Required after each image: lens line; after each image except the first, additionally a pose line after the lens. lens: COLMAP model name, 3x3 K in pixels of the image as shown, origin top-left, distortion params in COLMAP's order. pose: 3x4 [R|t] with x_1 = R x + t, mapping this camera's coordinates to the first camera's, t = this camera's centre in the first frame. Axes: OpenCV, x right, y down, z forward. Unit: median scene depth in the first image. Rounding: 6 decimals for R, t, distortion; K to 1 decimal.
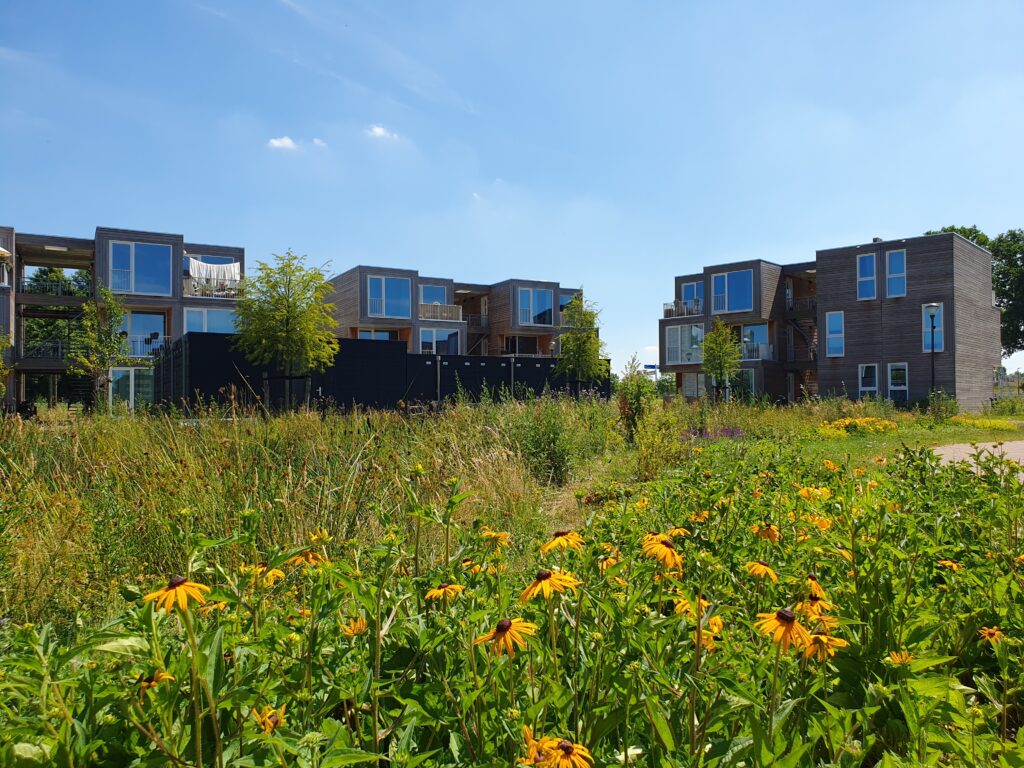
lens RADIAL K [[779.6, 0, 512.0], [0, 779.6, 384.0], [0, 0, 1]] dist [0.003348, -0.090916]
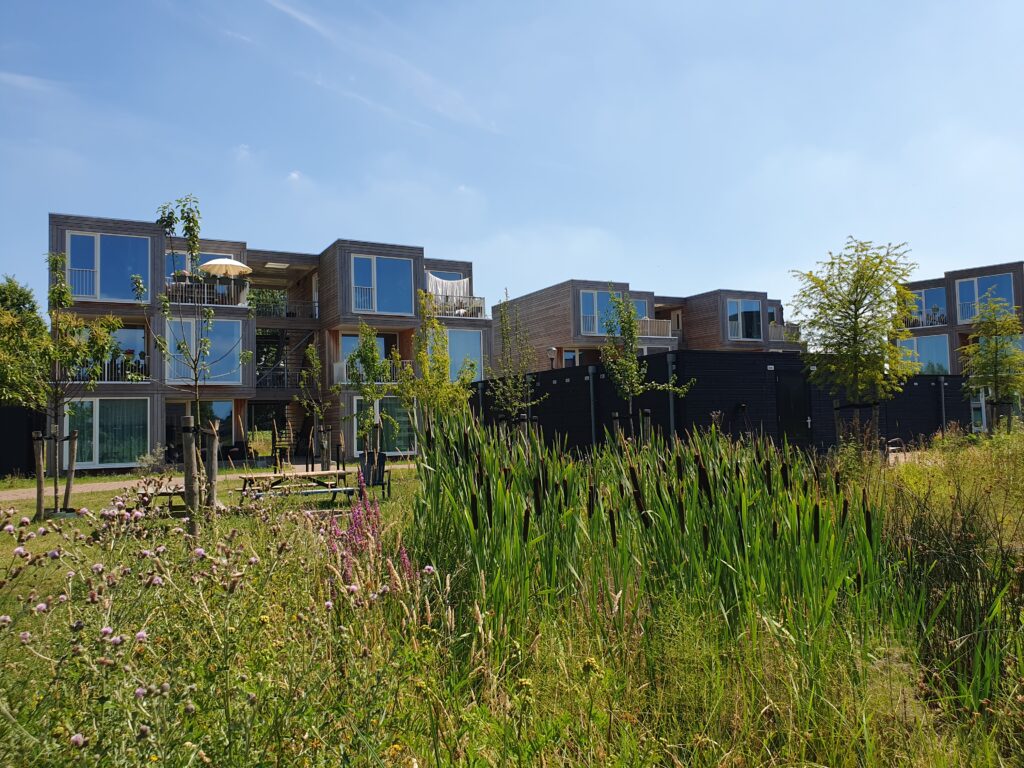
lens RADIAL K [[779.6, 0, 512.0], [0, 779.6, 384.0], [0, 0, 1]] dist [0.003348, -0.090916]
pose [[0.999694, -0.024660, -0.001935, -0.299443], [0.024609, 0.999428, -0.023200, -0.009919], [0.002506, 0.023146, 0.999729, 0.092611]]
